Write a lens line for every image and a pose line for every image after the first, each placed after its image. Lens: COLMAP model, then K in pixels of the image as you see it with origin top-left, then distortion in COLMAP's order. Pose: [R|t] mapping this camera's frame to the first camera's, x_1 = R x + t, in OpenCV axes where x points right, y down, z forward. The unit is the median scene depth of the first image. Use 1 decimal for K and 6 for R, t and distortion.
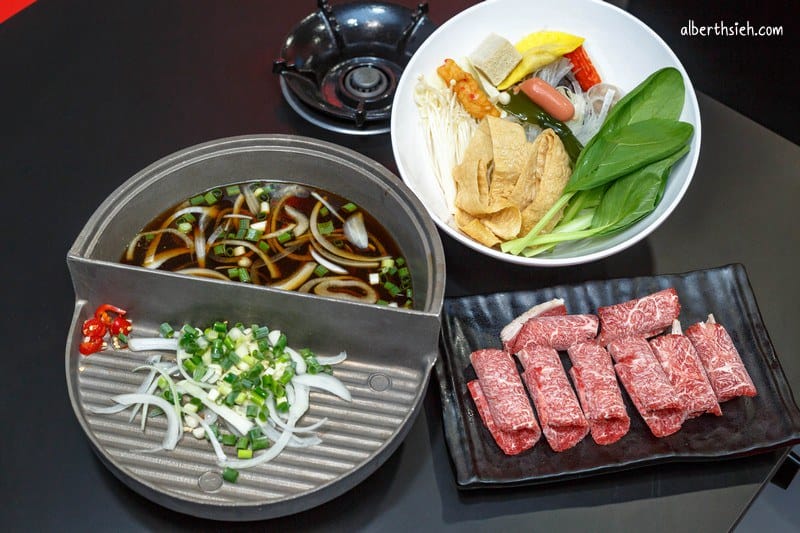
lens RADIAL K [[1329.8, 0, 400.0], [0, 1329.8, 266.5], [0, 0, 1]] dist [-0.105185, 0.123973]
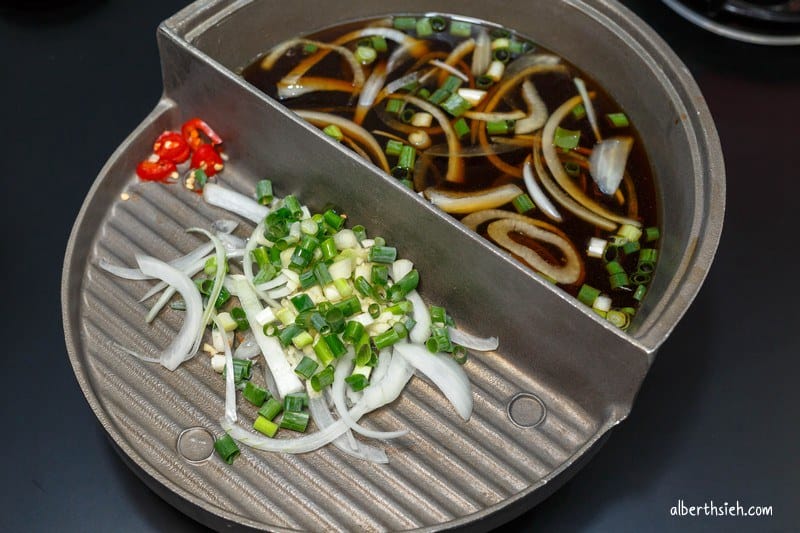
lens RADIAL K [[1329.8, 0, 400.0], [0, 1329.8, 266.5], [0, 0, 1]] dist [-0.105185, 0.123973]
pose [[0.868728, 0.401277, -0.290323, 0.082769], [-0.373325, 0.915723, 0.148595, -0.039344], [0.325483, -0.020703, 0.945321, 0.425039]]
